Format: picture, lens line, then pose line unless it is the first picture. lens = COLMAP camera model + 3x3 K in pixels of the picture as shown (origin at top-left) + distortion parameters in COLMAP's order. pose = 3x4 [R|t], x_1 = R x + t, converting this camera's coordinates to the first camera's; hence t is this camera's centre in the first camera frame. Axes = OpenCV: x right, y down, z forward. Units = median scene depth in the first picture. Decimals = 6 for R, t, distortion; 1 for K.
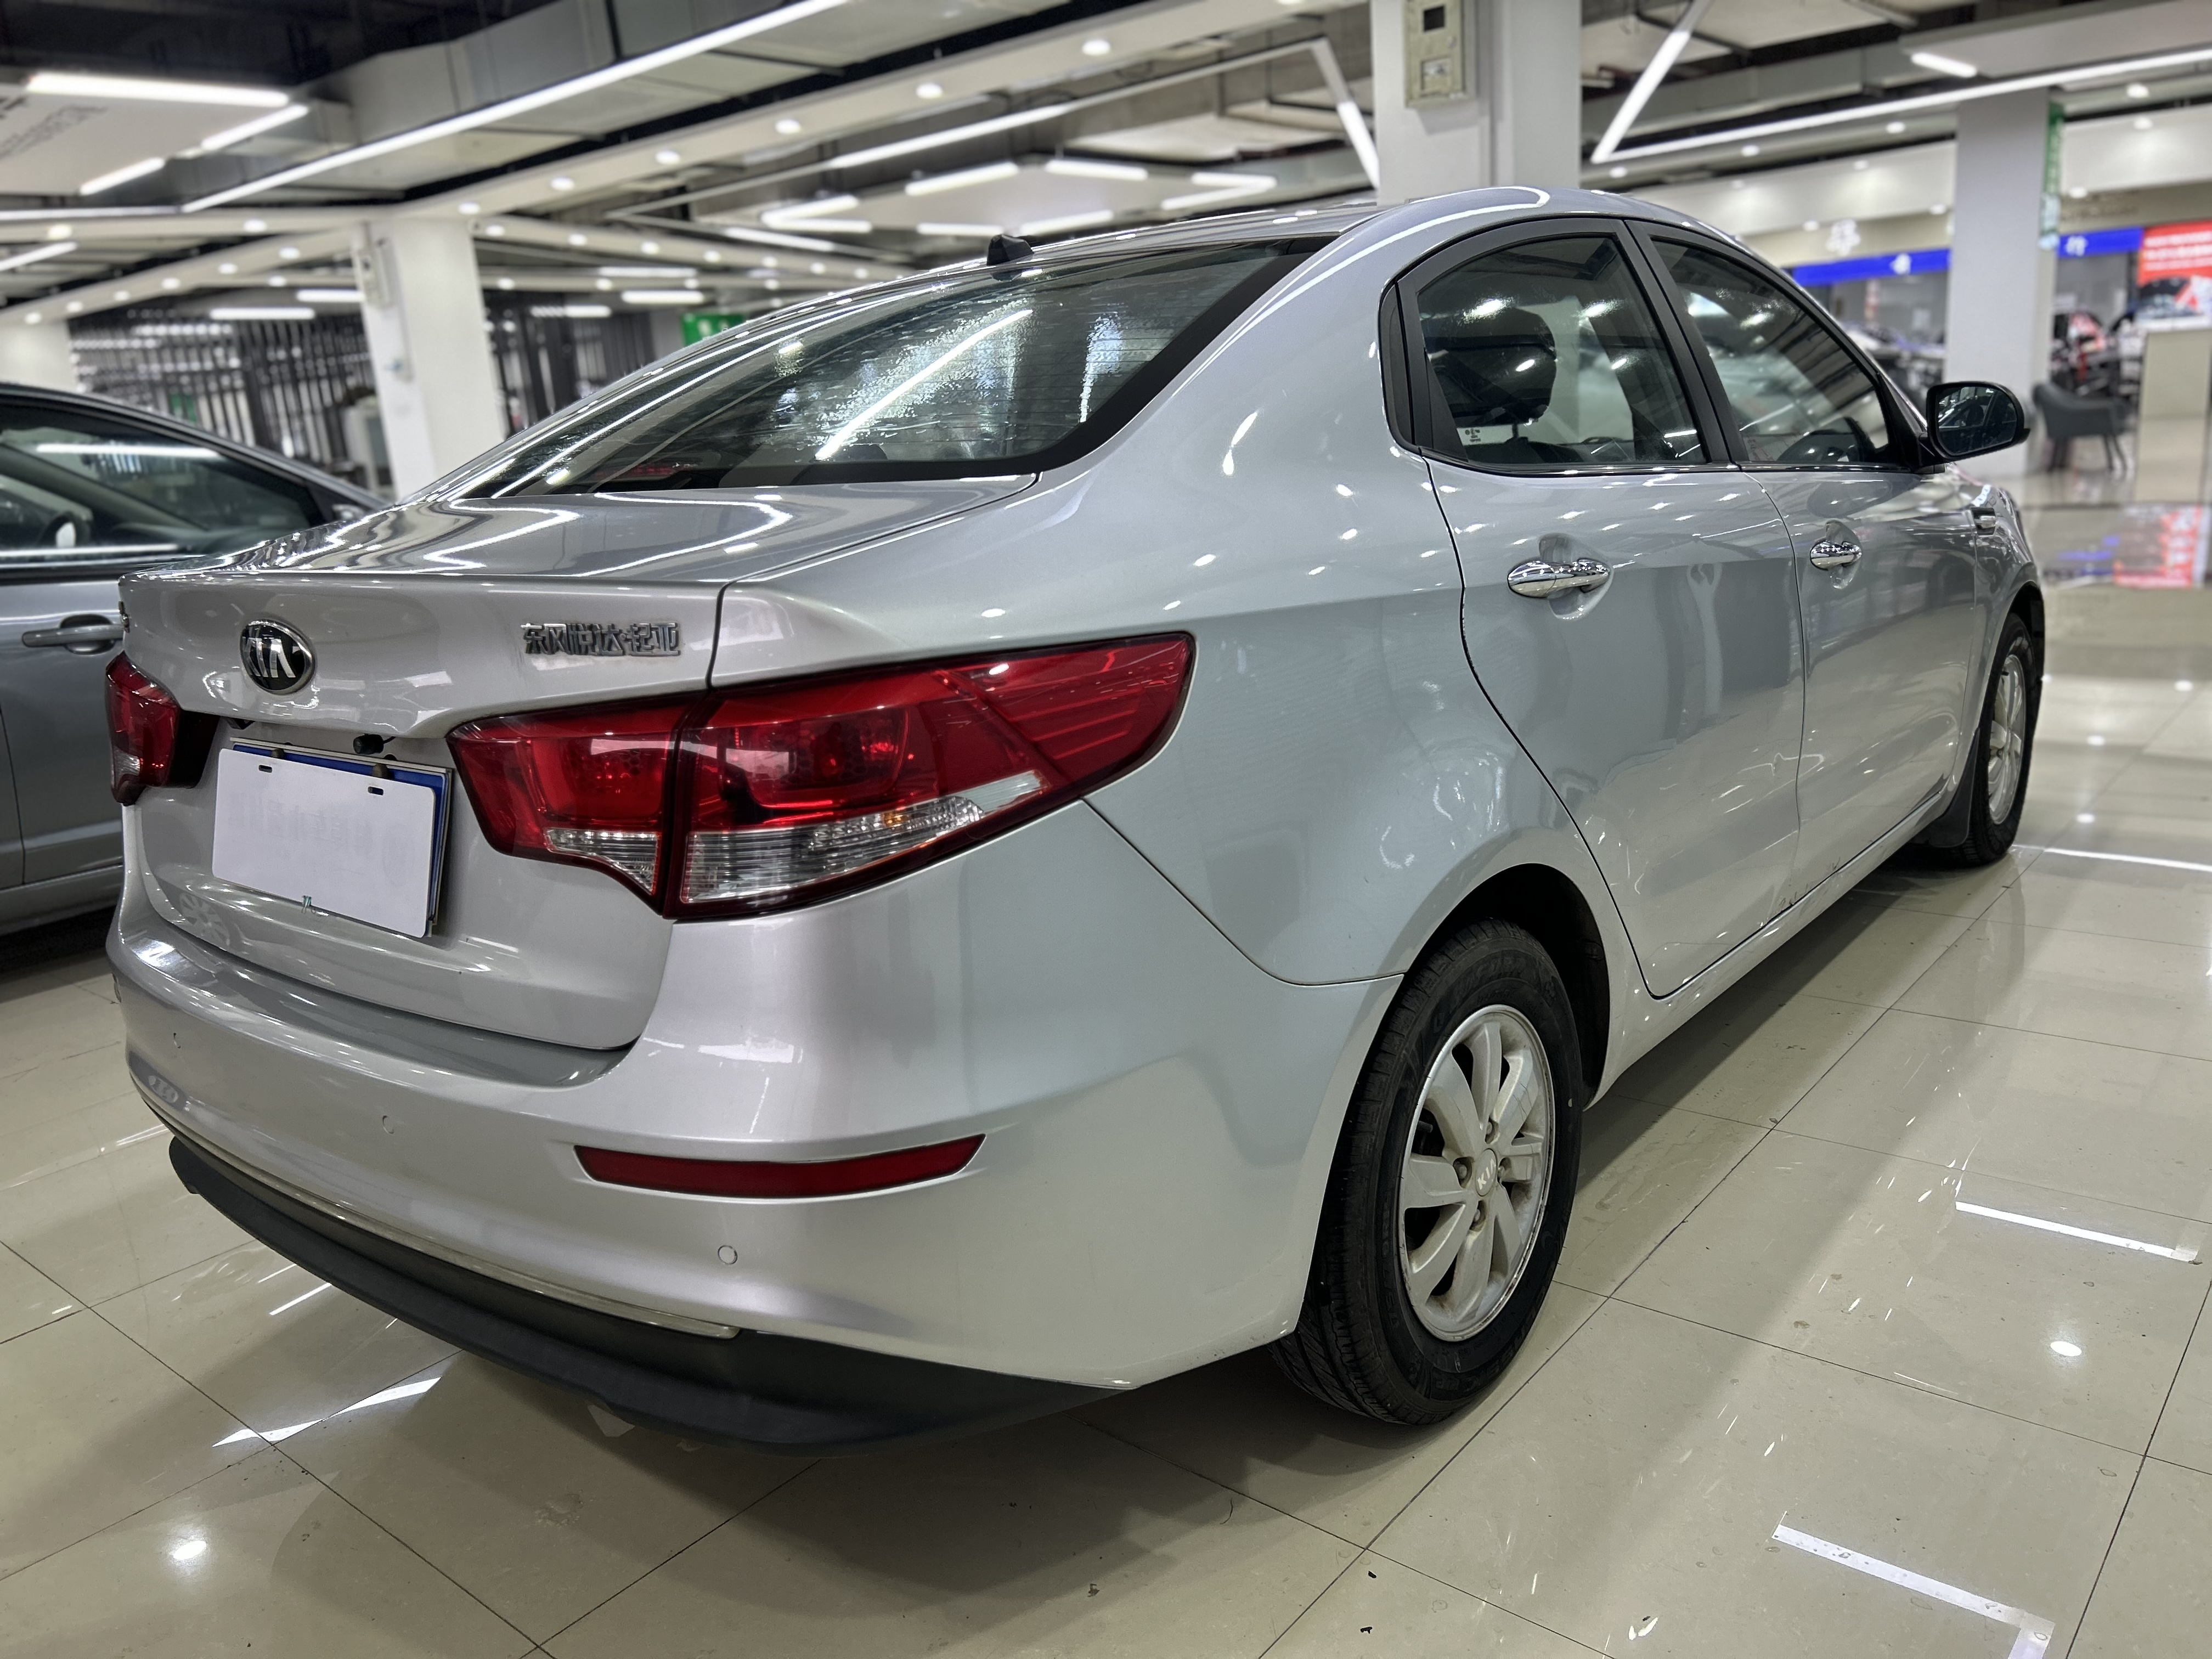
lens RADIAL K [[1679.7, 0, 1115.4], [0, 1679.7, 829.6], [0, 0, 1]] dist [0.030527, -0.008476]
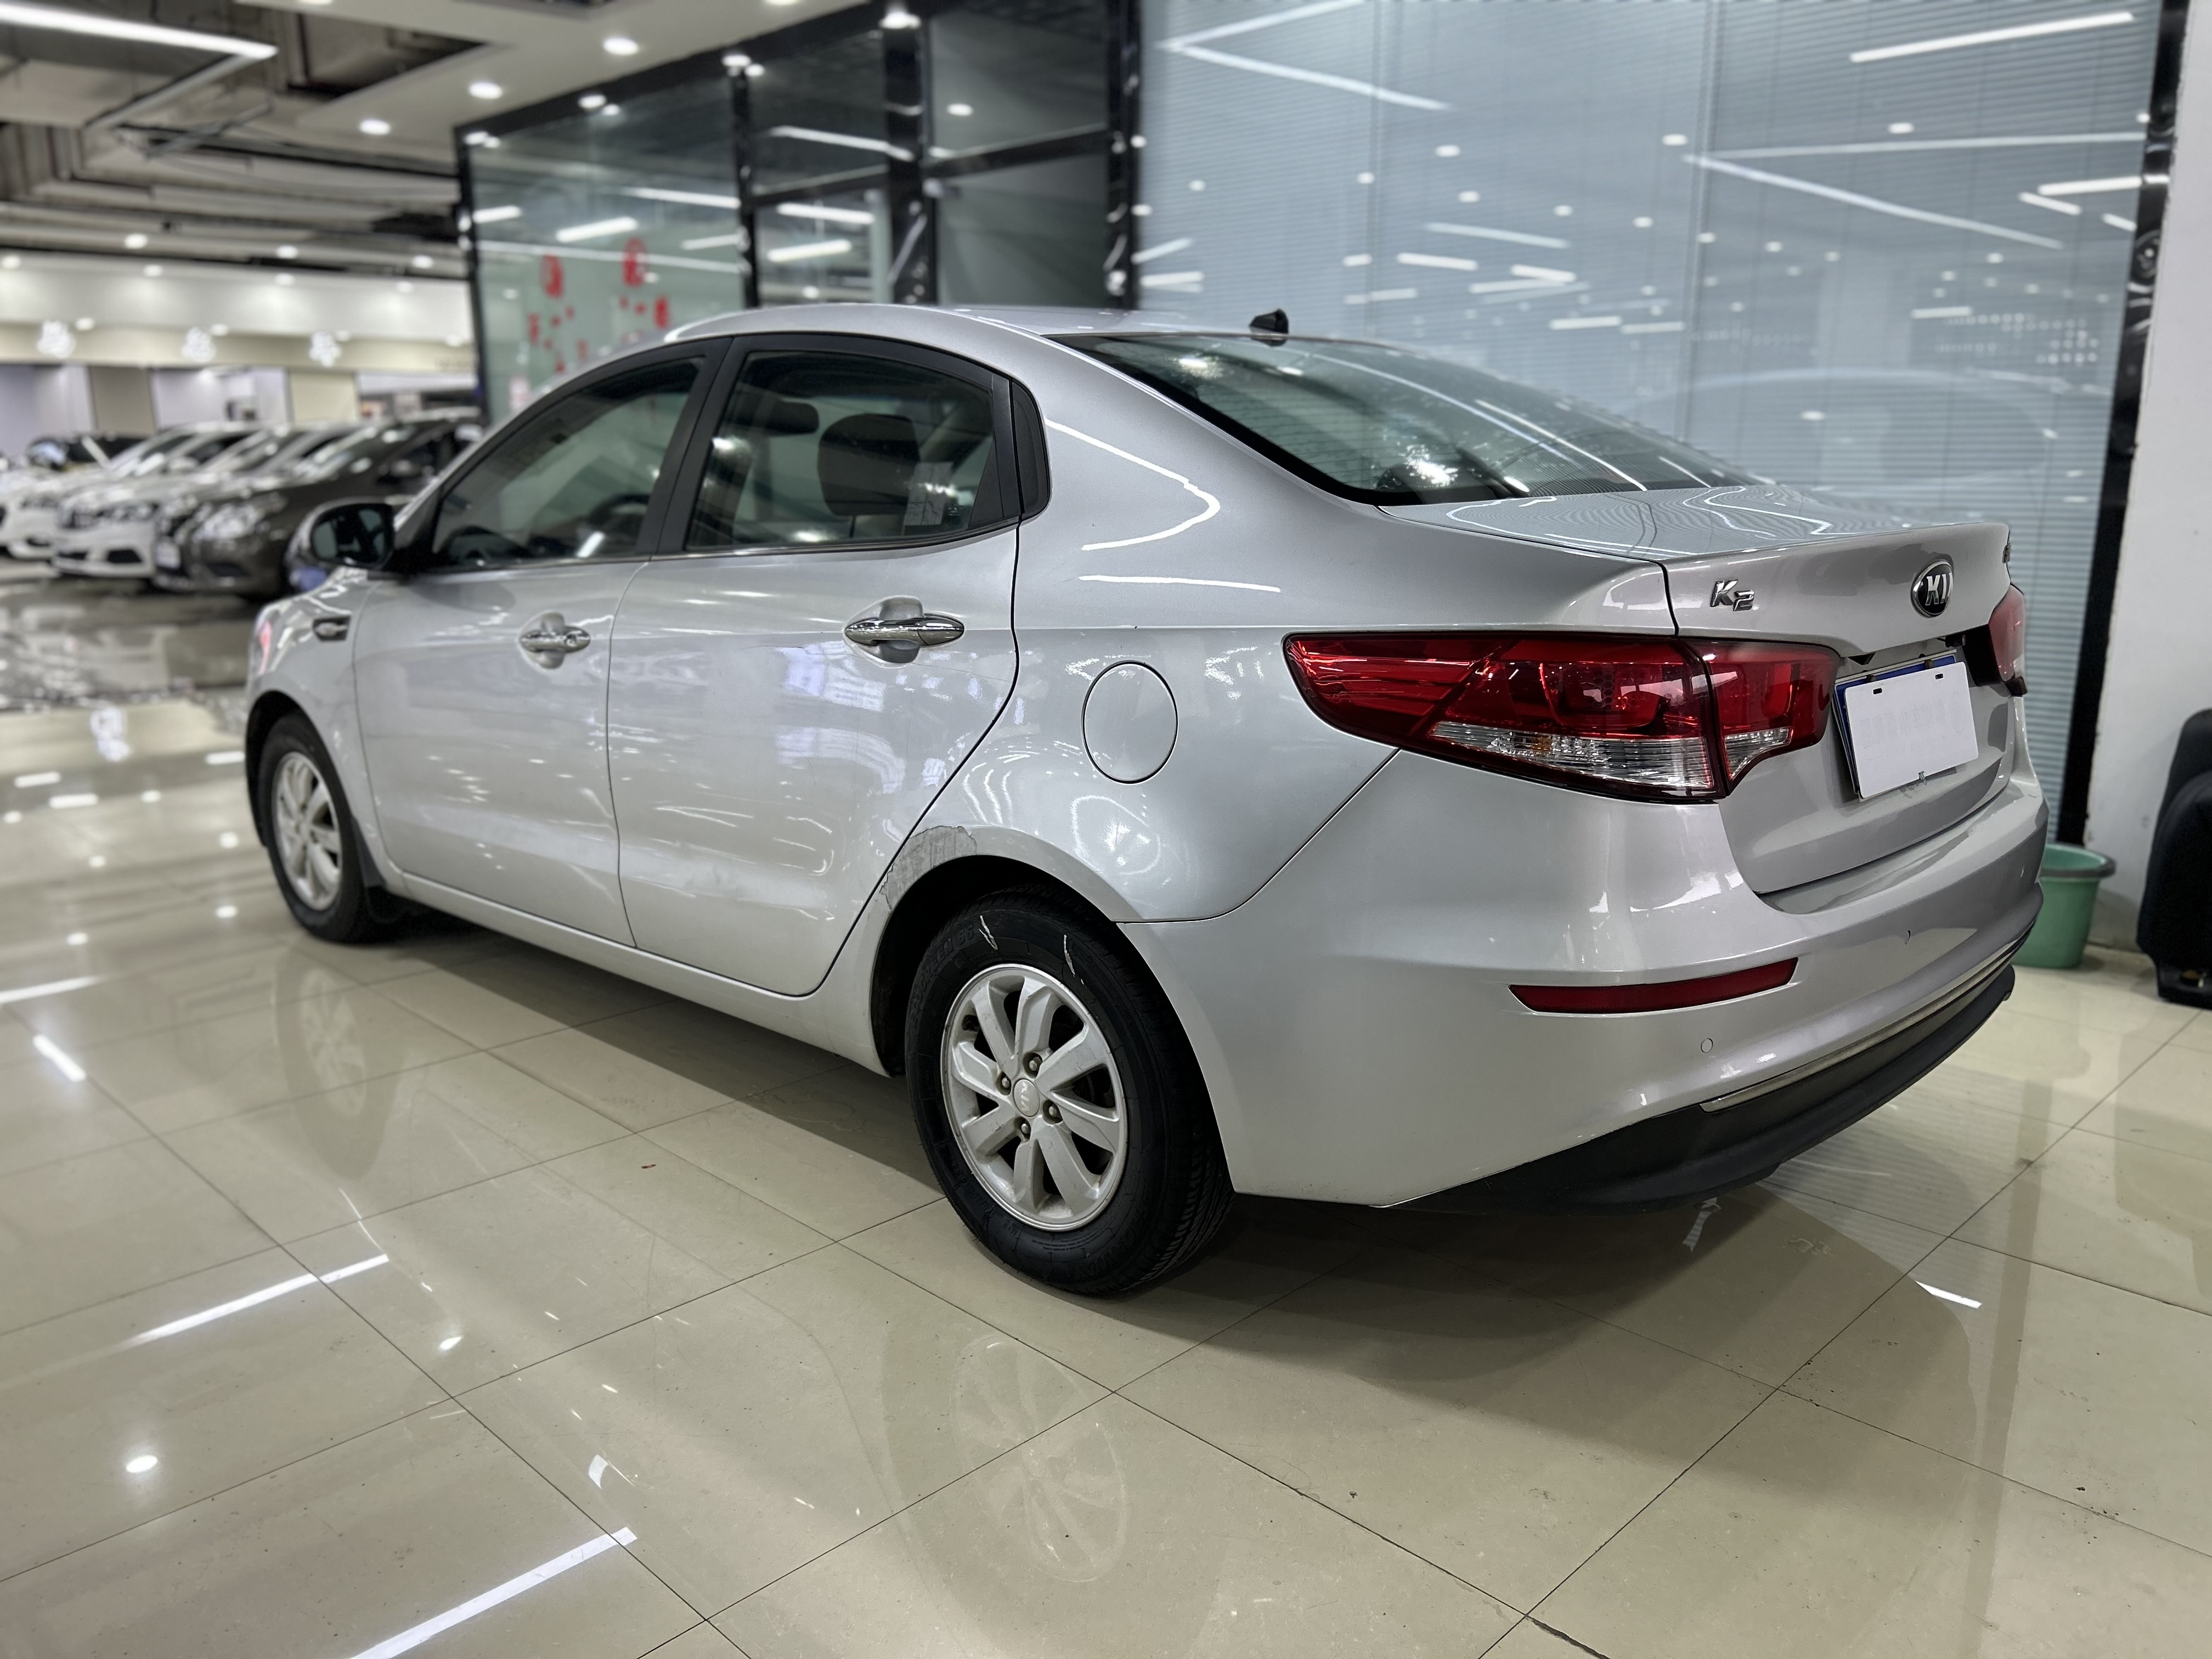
lens RADIAL K [[1679.7, 0, 1120.0], [0, 1679.7, 838.5], [0, 0, 1]] dist [0.030527, -0.008476]
pose [[0.090659, -0.160345, 0.982889, -0.471443], [0.250049, 0.959002, 0.133384, -0.062760], [-0.963979, 0.233678, 0.127036, 0.364840]]
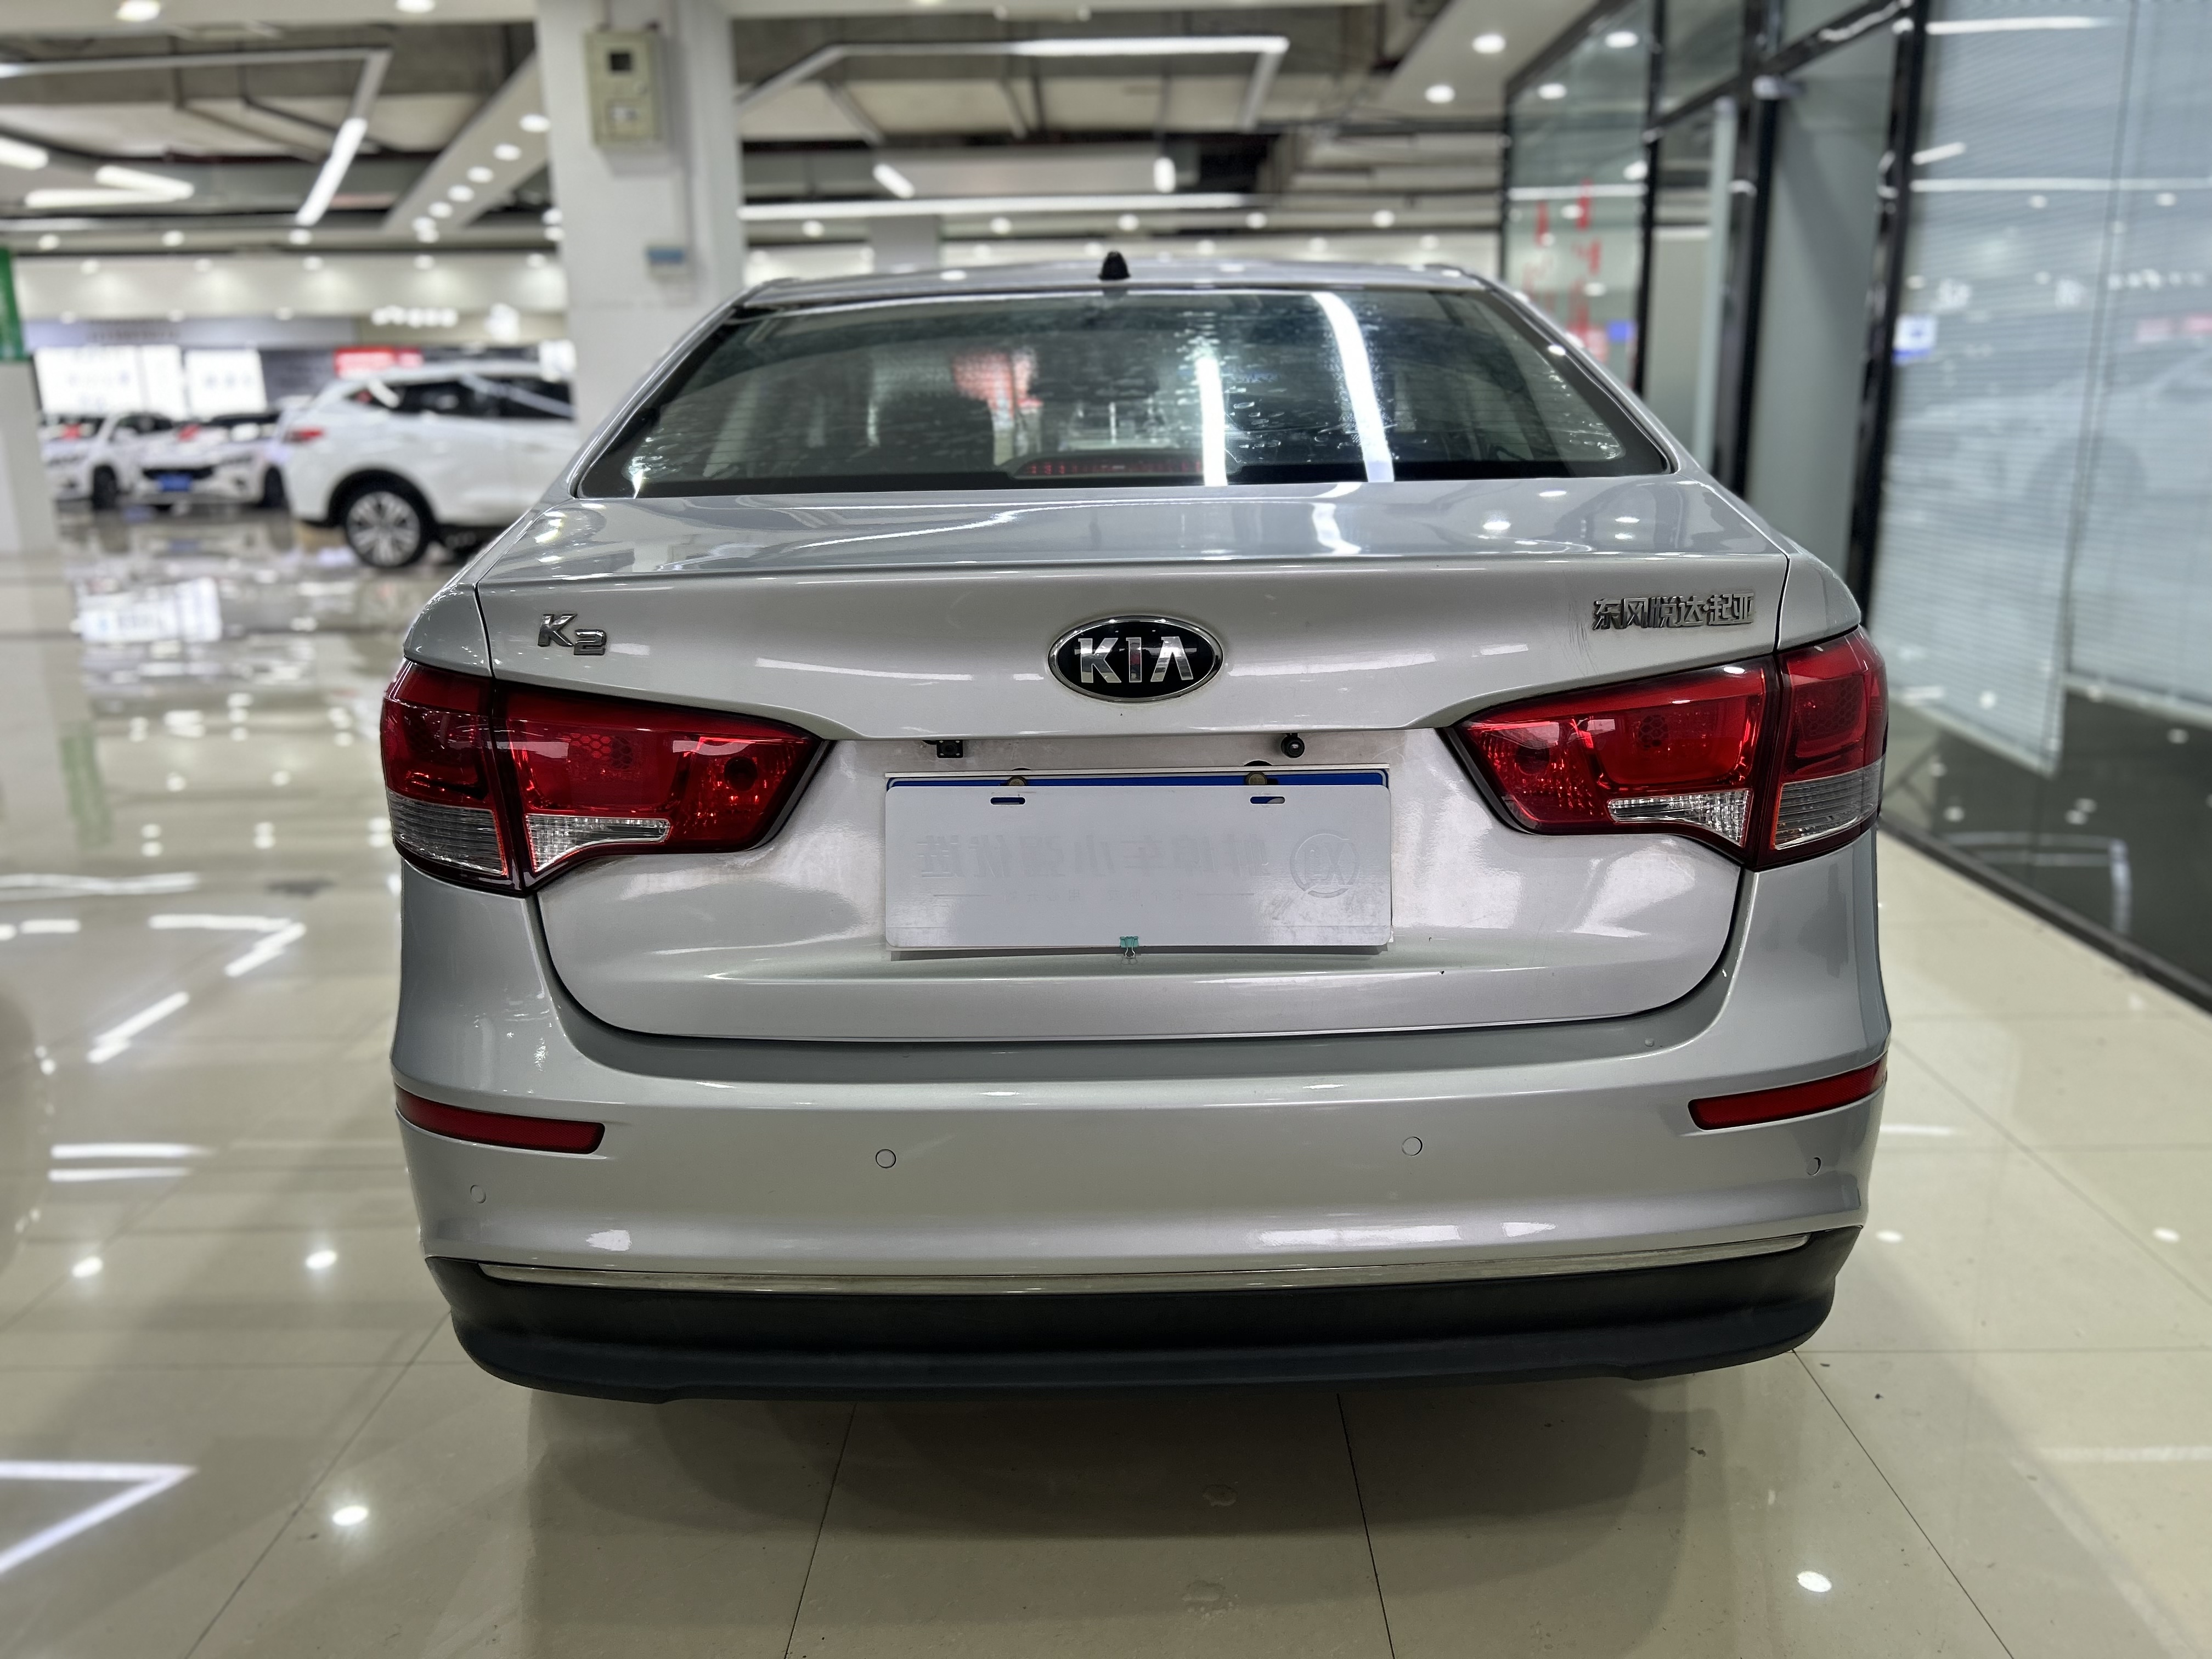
lens RADIAL K [[1679.7, 0, 1095.3], [0, 1679.7, 822.1], [0, 0, 1]] dist [0.030527, -0.008476]
pose [[0.774797, -0.095036, 0.625026, -0.255927], [0.120026, 0.992768, 0.002165, -0.005774], [-0.620711, 0.073342, 0.780601, 0.084659]]
